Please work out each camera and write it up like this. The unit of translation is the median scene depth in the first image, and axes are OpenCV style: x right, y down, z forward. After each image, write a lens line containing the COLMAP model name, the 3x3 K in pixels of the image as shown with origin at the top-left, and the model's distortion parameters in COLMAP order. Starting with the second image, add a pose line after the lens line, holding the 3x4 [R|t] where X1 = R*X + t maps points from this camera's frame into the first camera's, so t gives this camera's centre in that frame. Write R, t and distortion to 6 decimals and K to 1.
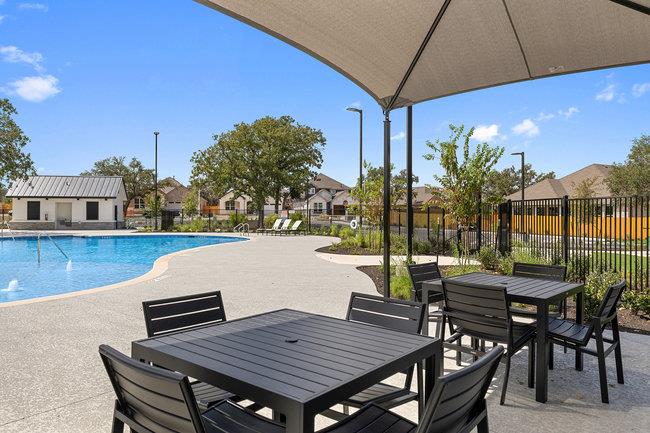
lens RADIAL K [[460.1, 0, 325.0], [0, 460.1, 216.5], [0, 0, 1]] dist [-0.002967, -0.001239]
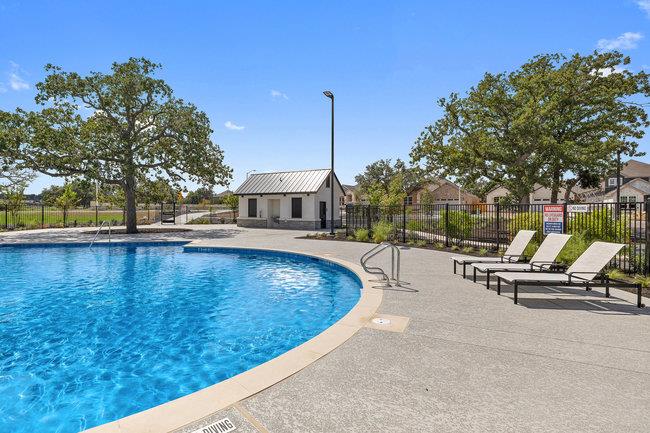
lens RADIAL K [[324.4, 0, 325.0], [0, 324.4, 216.5], [0, 0, 1]] dist [0.000571, -0.000309]
pose [[0.734697, 0.014814, -0.678234, -0.037659], [-0.005652, 0.999861, 0.015717, -0.005986], [0.678372, -0.007714, 0.734678, 0.572758]]
